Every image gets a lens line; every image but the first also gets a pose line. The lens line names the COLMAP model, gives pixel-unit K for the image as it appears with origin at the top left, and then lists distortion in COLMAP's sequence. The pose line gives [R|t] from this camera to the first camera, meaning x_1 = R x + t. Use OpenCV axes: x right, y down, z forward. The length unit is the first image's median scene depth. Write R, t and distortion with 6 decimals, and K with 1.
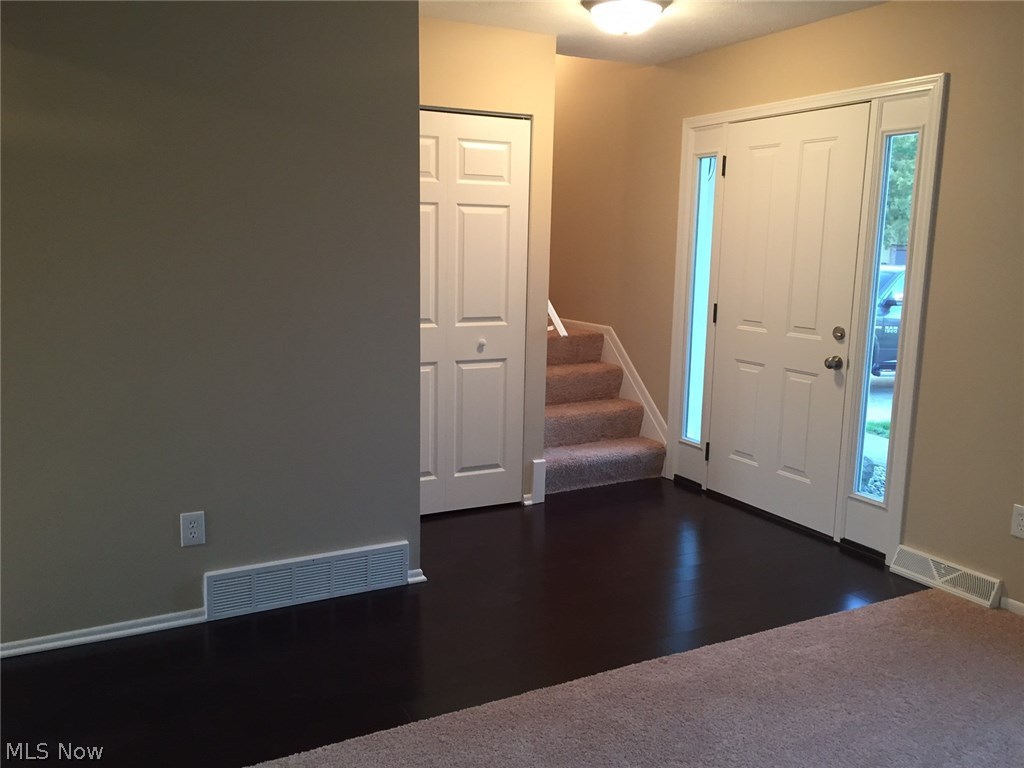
lens RADIAL K [[874.7, 0, 513.1], [0, 874.7, 385.3], [0, 0, 1]] dist [0.082469, -0.101841]
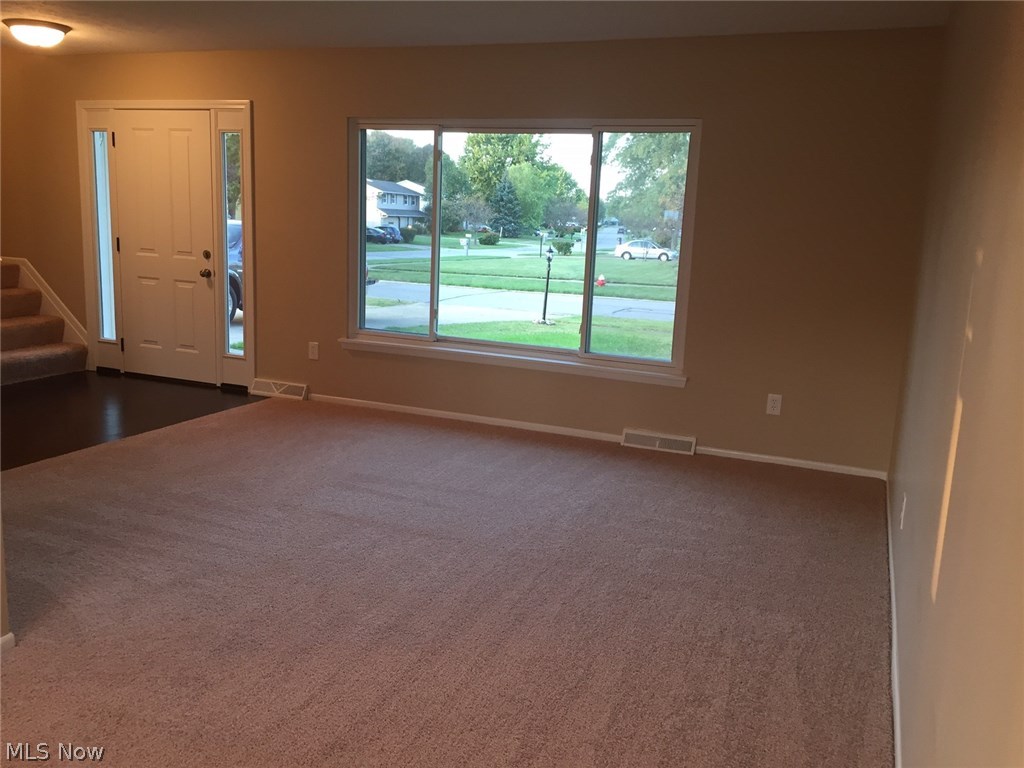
lens RADIAL K [[874.7, 0, 514.6], [0, 874.7, 387.6], [0, 0, 1]] dist [0.082469, -0.101841]
pose [[0.774282, -0.100937, 0.624739, -0.199874], [0.073696, 0.994863, 0.069400, 0.100345], [-0.628535, -0.007695, 0.777744, -0.534811]]
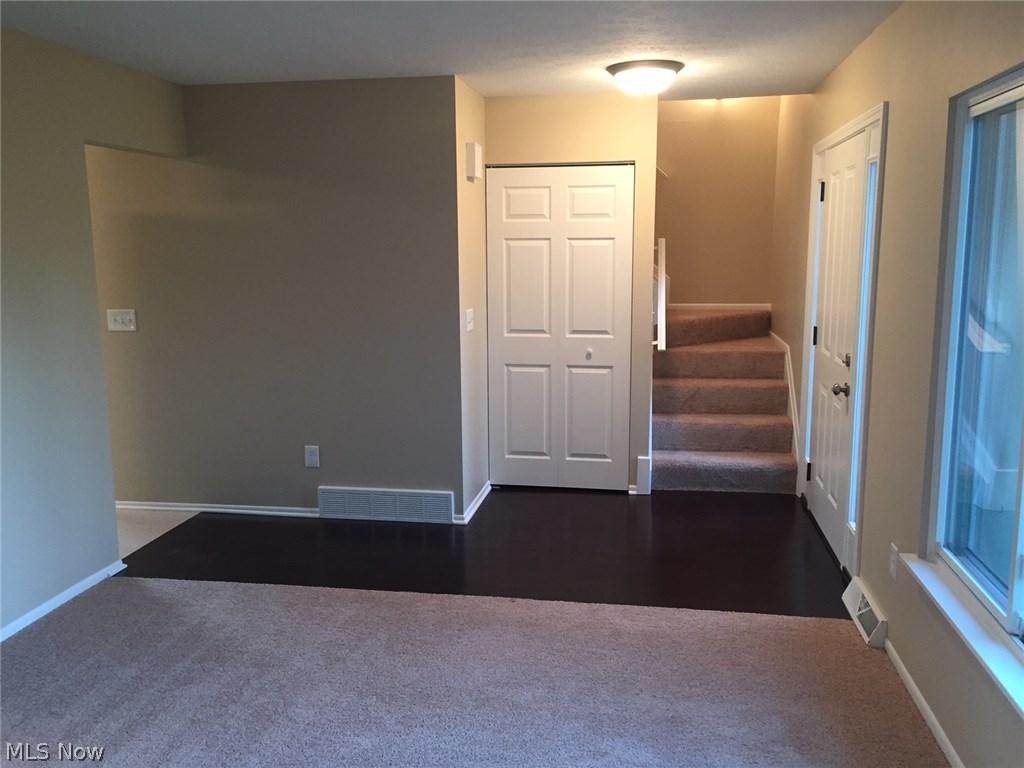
lens RADIAL K [[874.7, 0, 508.5], [0, 874.7, 383.9], [0, 0, 1]] dist [0.082469, -0.101841]
pose [[0.787123, 0.075698, -0.612133, 0.618555], [-0.081936, 0.996477, 0.017867, -0.016832], [0.611330, 0.036092, 0.790553, -0.020706]]
